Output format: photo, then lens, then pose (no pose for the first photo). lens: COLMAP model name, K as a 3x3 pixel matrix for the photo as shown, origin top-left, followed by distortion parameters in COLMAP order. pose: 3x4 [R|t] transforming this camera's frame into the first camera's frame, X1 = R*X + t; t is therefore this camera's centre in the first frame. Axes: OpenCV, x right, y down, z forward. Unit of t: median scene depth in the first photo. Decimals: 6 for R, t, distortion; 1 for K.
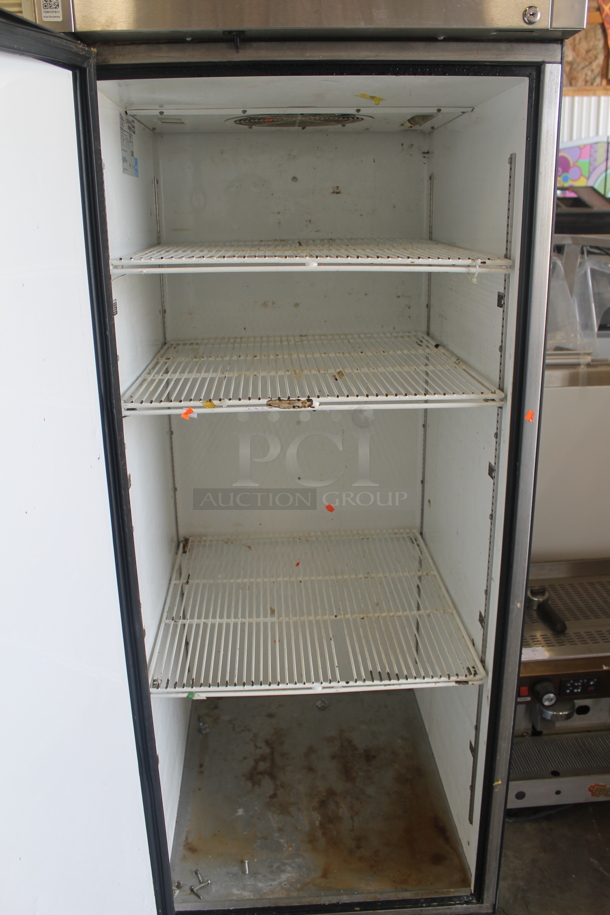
lens RADIAL K [[776.4, 0, 306.3], [0, 776.4, 449.8], [0, 0, 1]] dist [-0.148881, 0.122021]
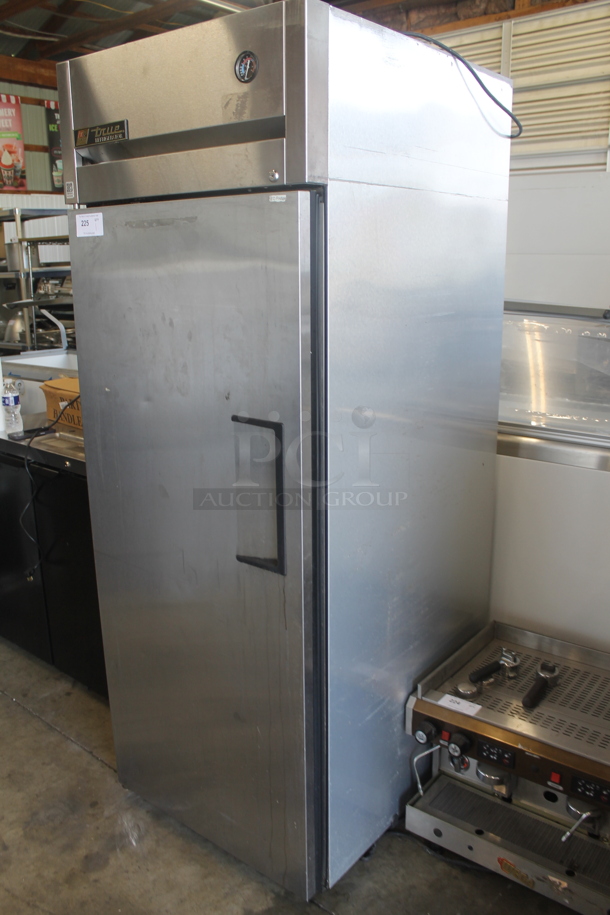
lens RADIAL K [[776.4, 0, 303.3], [0, 776.4, 447.9], [0, 0, 1]] dist [-0.148881, 0.122021]
pose [[0.752502, 0.171494, -0.635870, 0.723493], [-0.191089, 0.980822, 0.038388, -0.084948], [0.630259, 0.092621, 0.770841, -0.003570]]
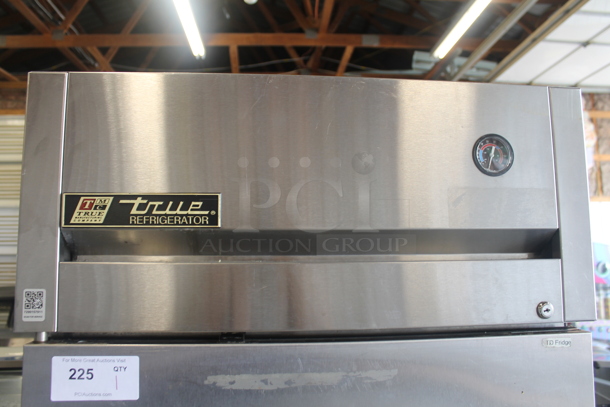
lens RADIAL K [[517.6, 0, 300.0], [0, 517.6, 209.1], [0, 0, 1]] dist [-0.148881, 0.122021]
pose [[0.999023, 0.013625, 0.042036, -0.024183], [0.003715, 0.922013, -0.387141, -0.247922], [-0.044032, 0.386919, 0.921062, 0.199448]]
